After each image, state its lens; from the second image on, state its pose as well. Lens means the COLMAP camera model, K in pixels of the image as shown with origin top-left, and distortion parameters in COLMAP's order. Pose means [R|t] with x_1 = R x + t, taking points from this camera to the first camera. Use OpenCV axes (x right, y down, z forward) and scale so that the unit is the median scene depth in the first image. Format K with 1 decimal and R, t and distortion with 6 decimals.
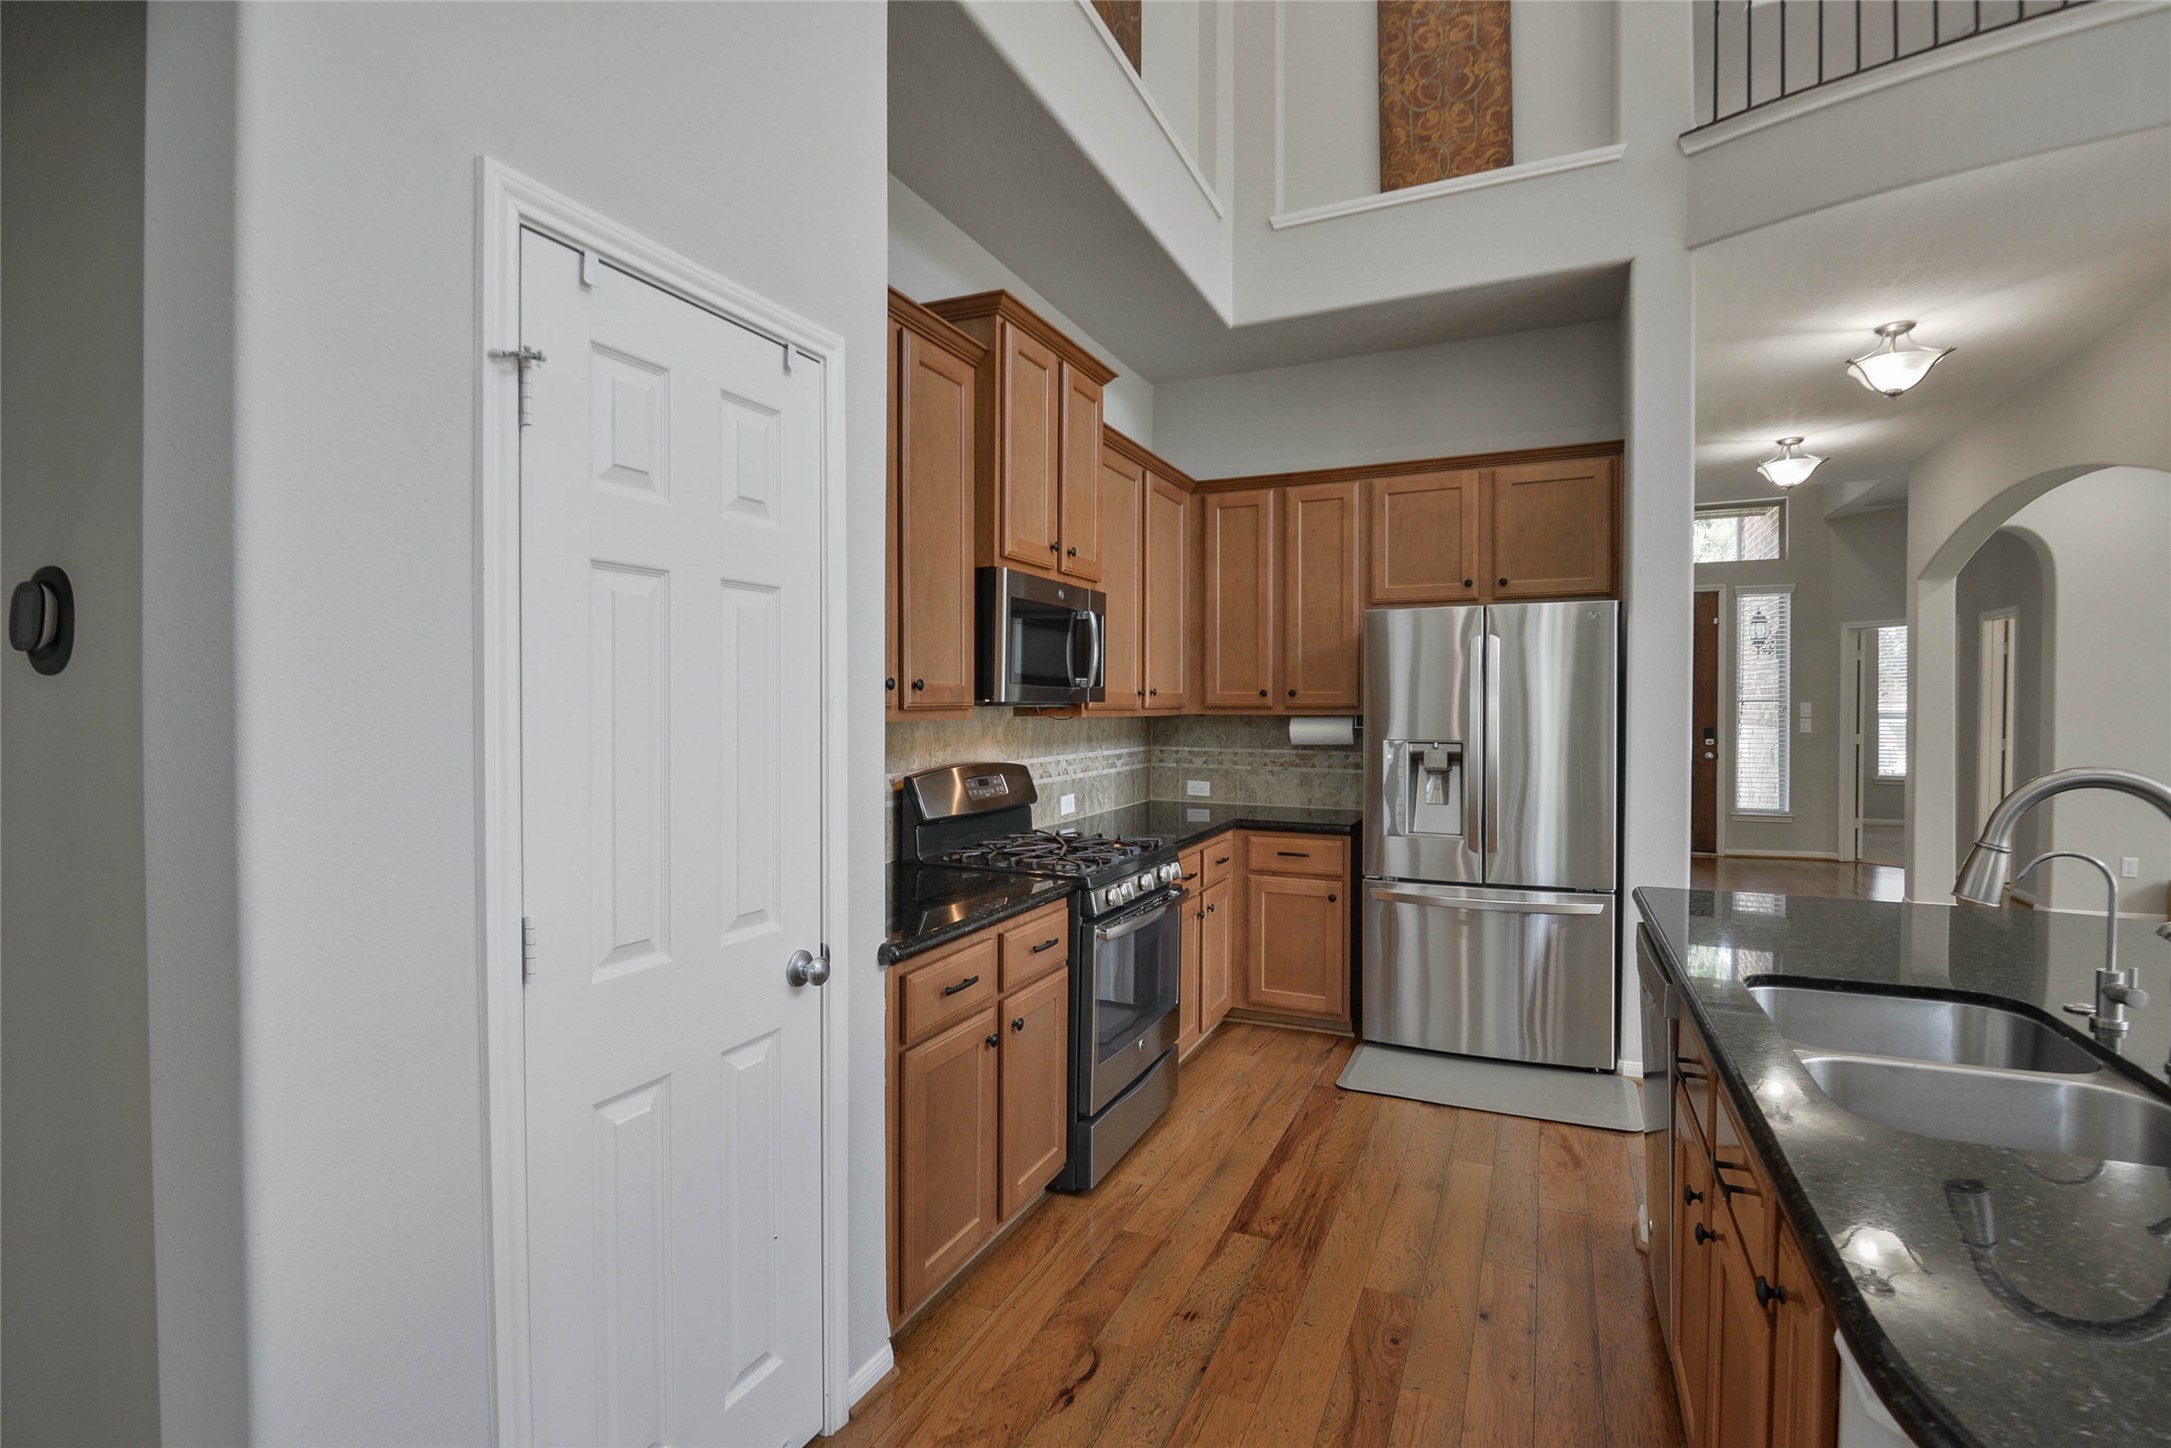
lens RADIAL K [[996.2, 0, 1069.1], [0, 996.2, 723.6], [0, 0, 1]] dist [-0.010197, -0.000325]
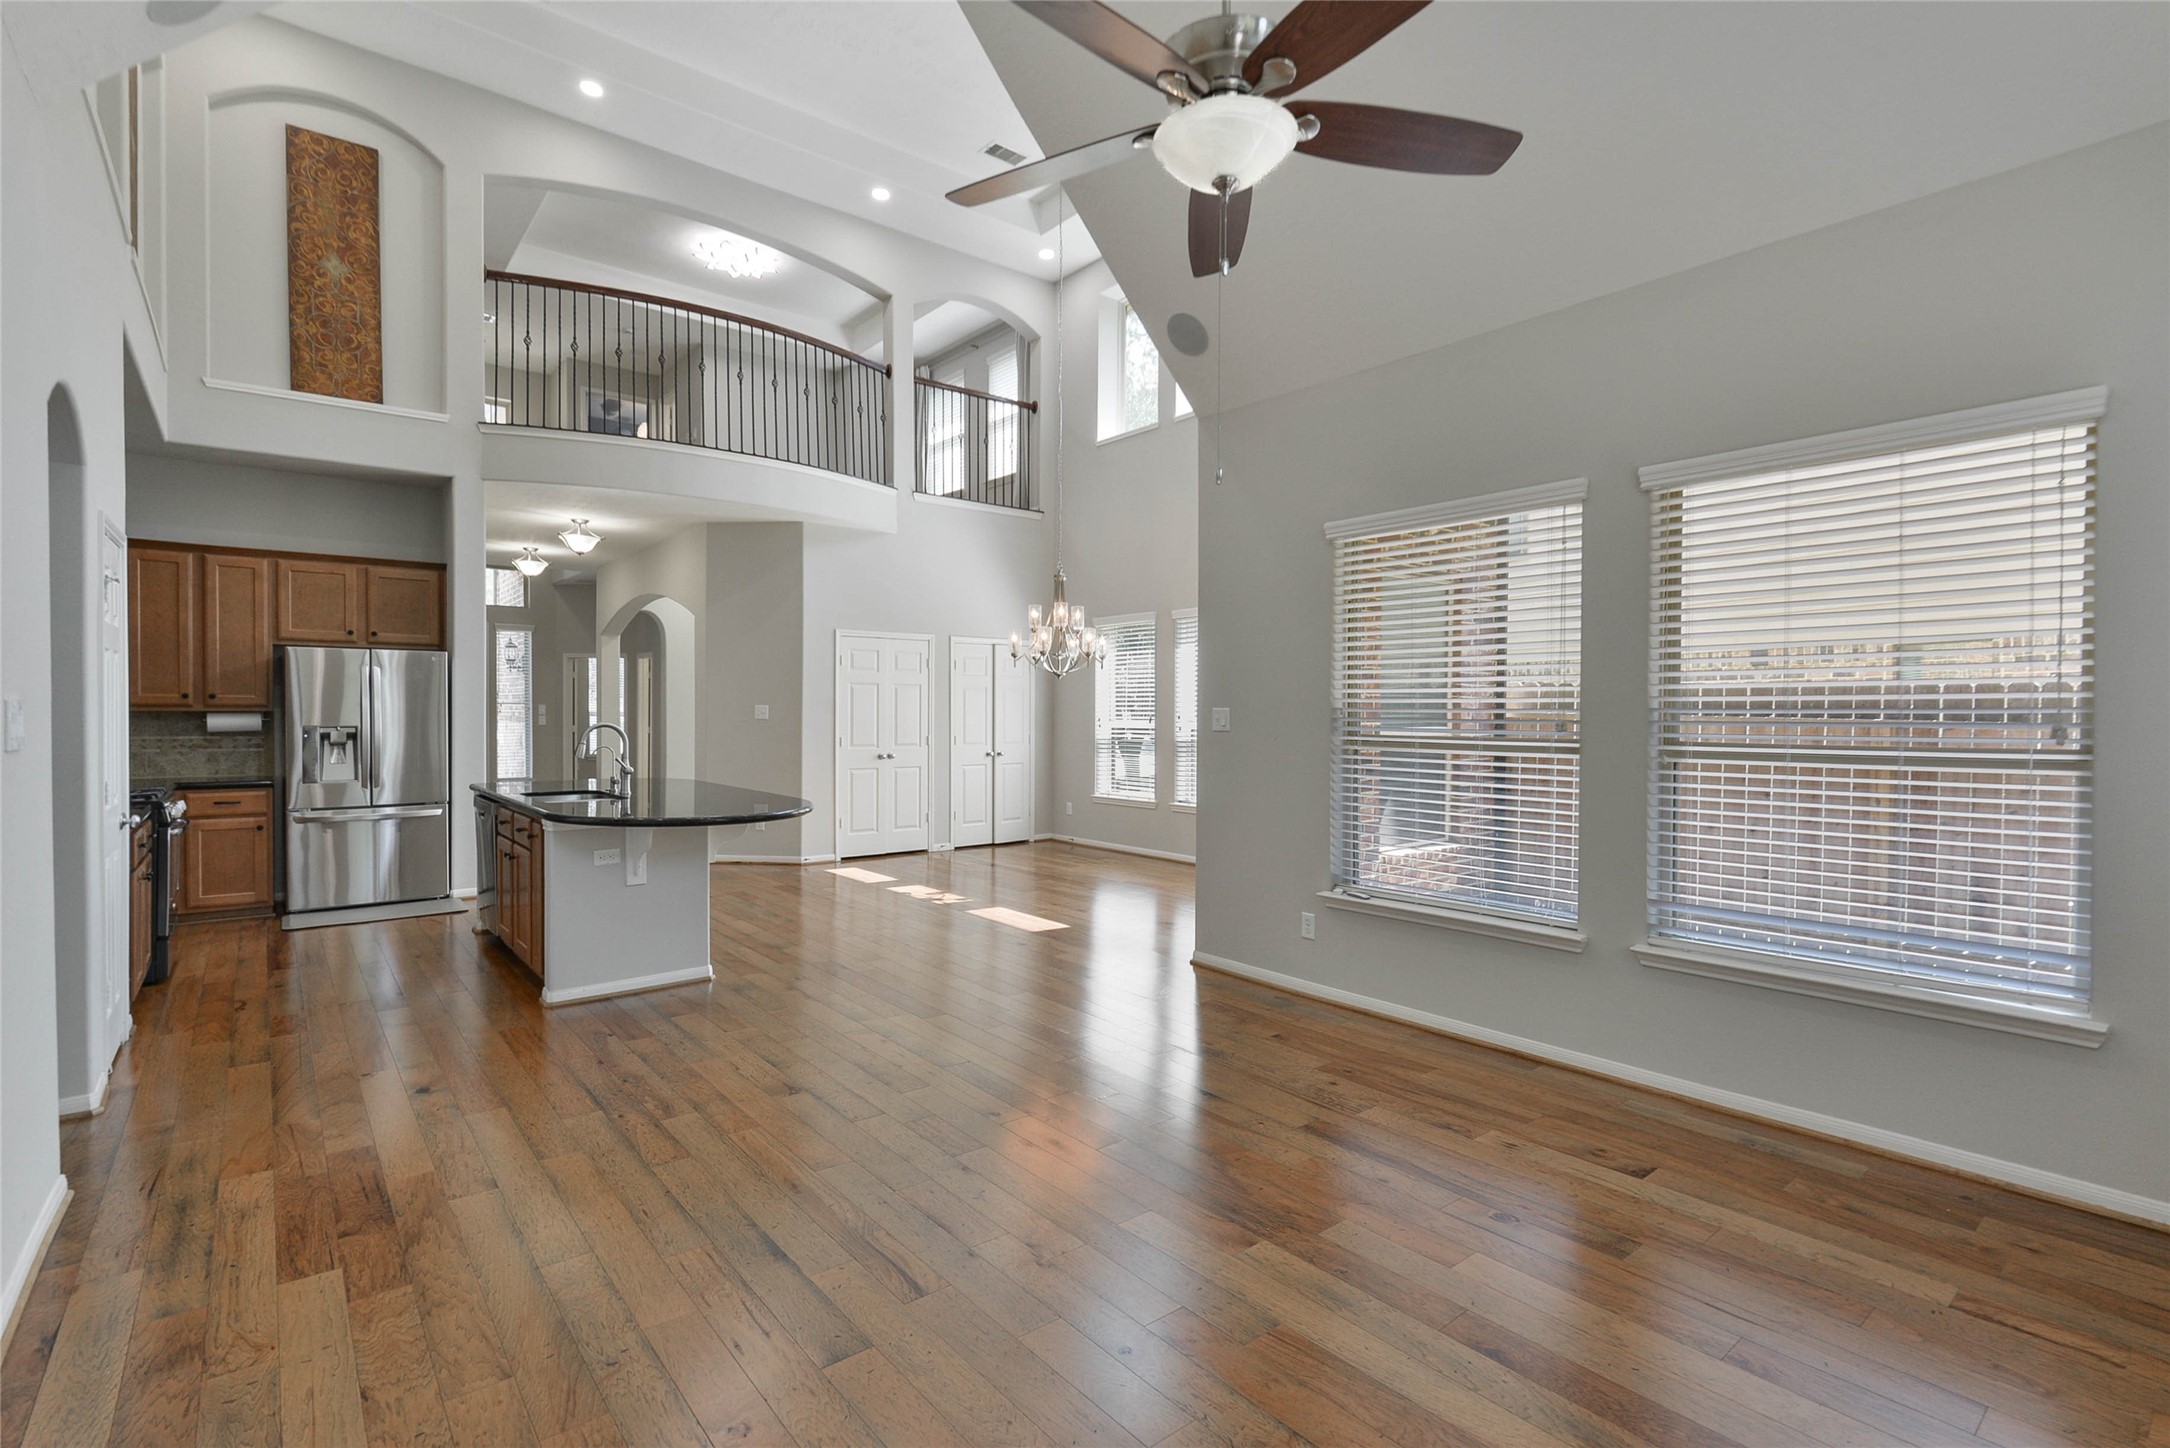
lens RADIAL K [[995.7, 0, 1118.3], [0, 995.7, 725.1], [0, 0, 1]] dist [-0.010197, -0.000325]
pose [[0.397758, -0.010605, 0.917429, -0.615694], [0.010569, 0.999920, 0.006976, 0.016938], [-0.917430, 0.006921, 0.397838, -0.850182]]
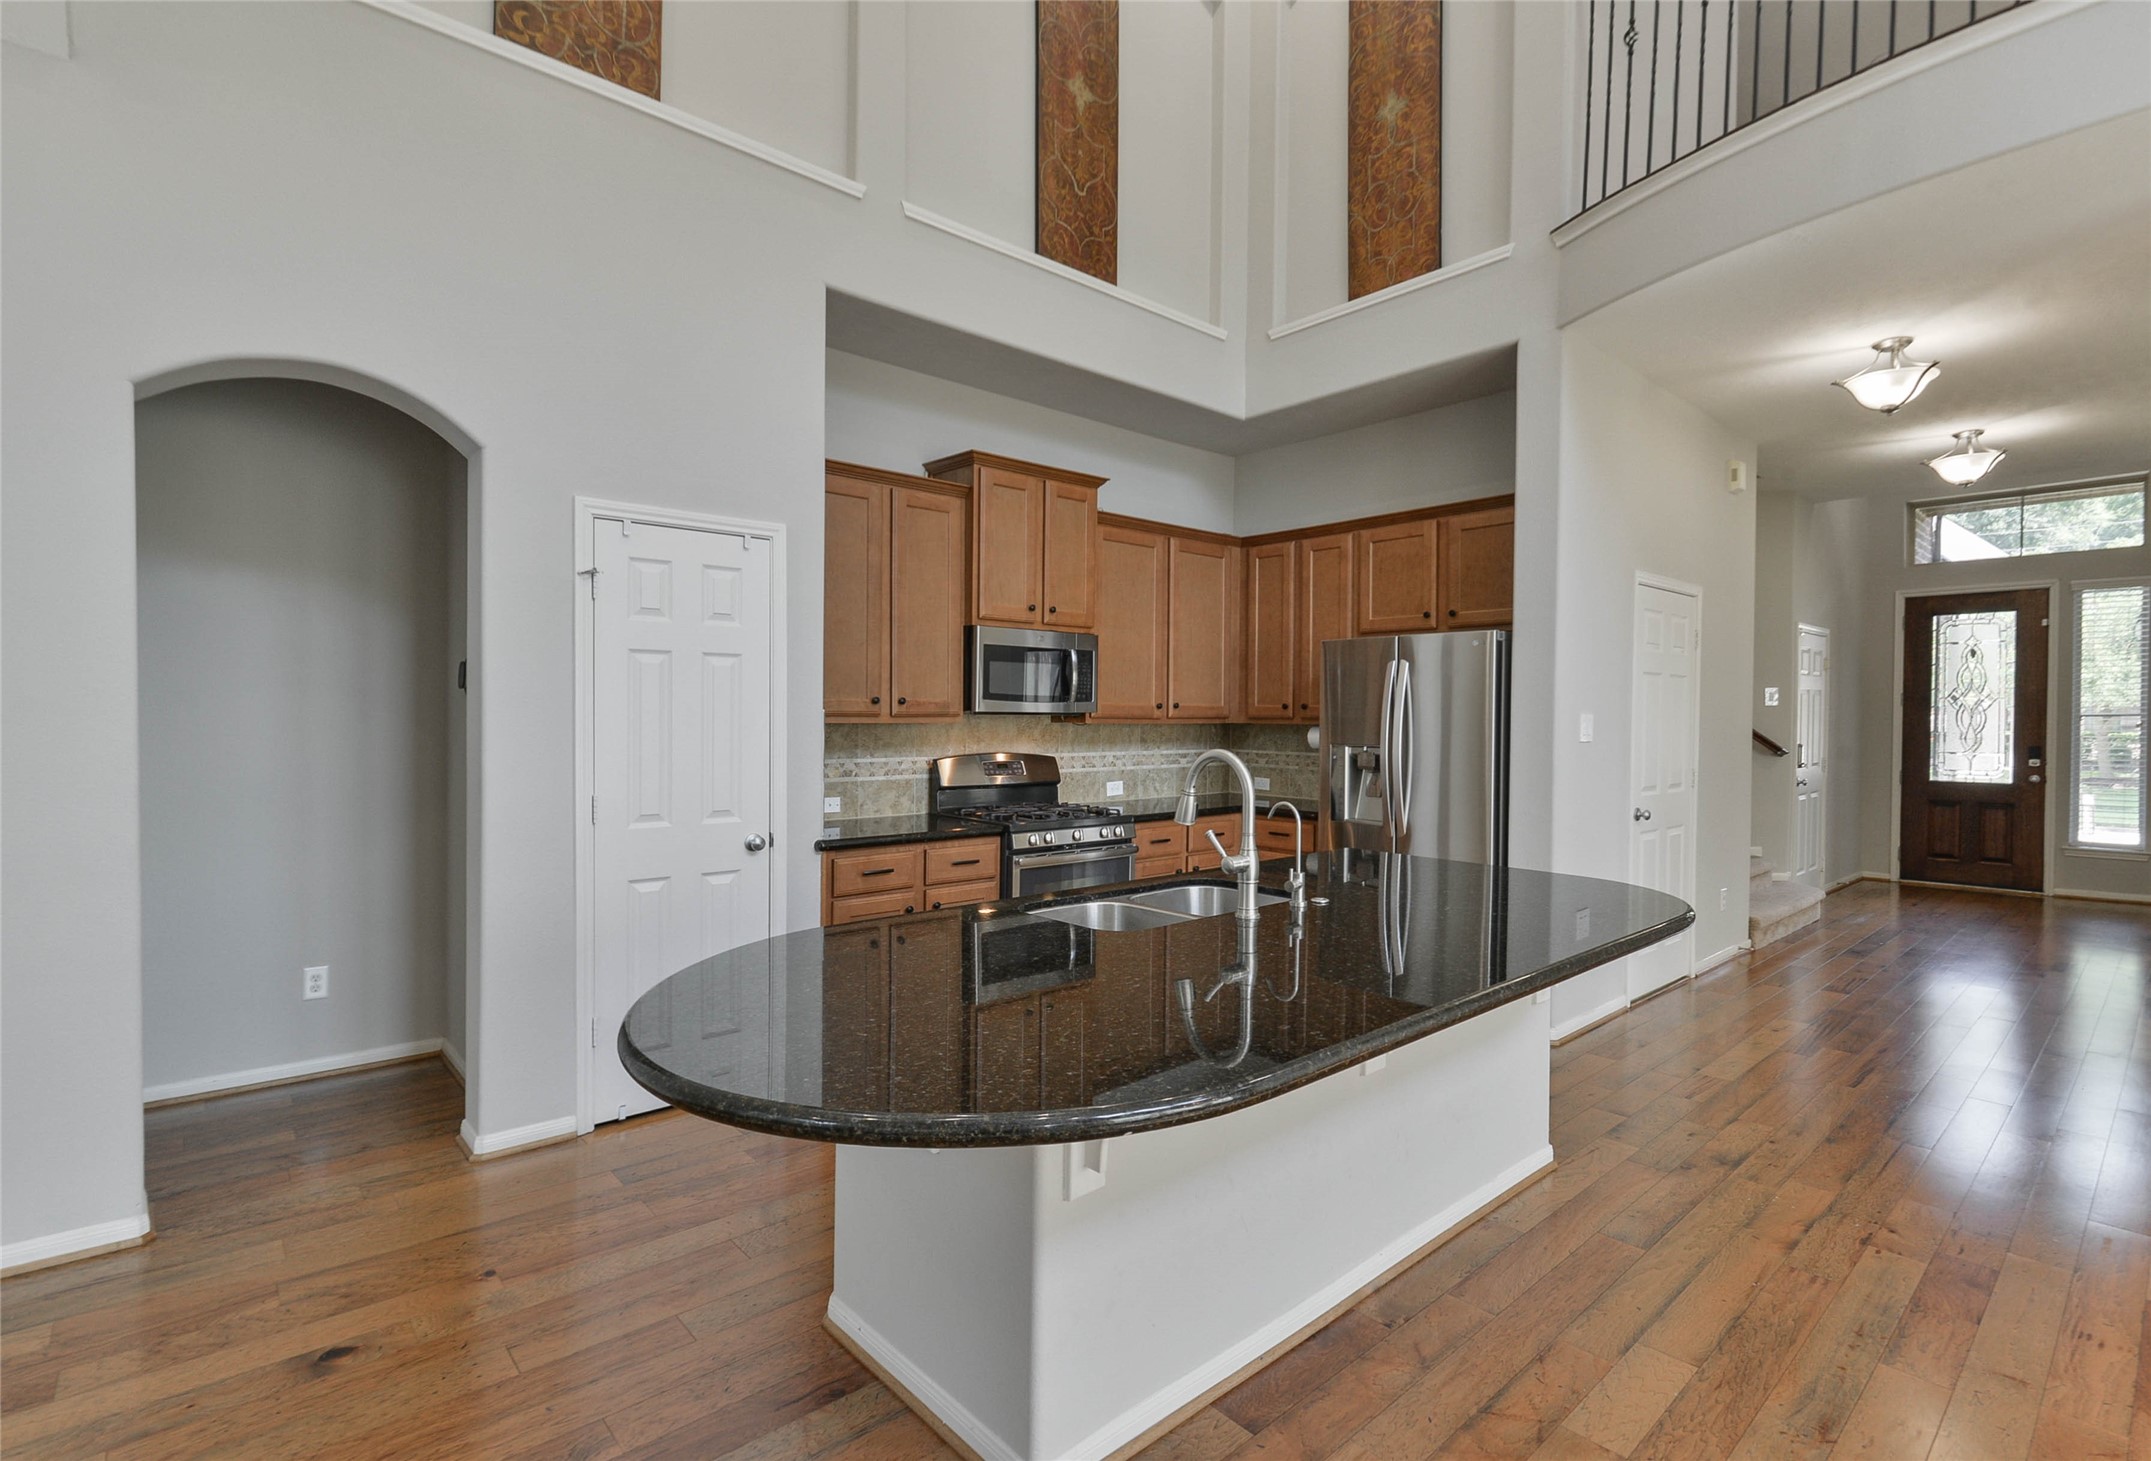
lens RADIAL K [[1018.6, 0, 1110.7], [0, 1018.6, 735.1], [0, 0, 1]] dist [0.006083, -0.001287]
pose [[0.922637, 0.011422, -0.385500, 0.524551], [-0.012375, 0.999923, 0.000010, 0.008586], [0.385471, 0.004761, 0.922708, -0.275885]]
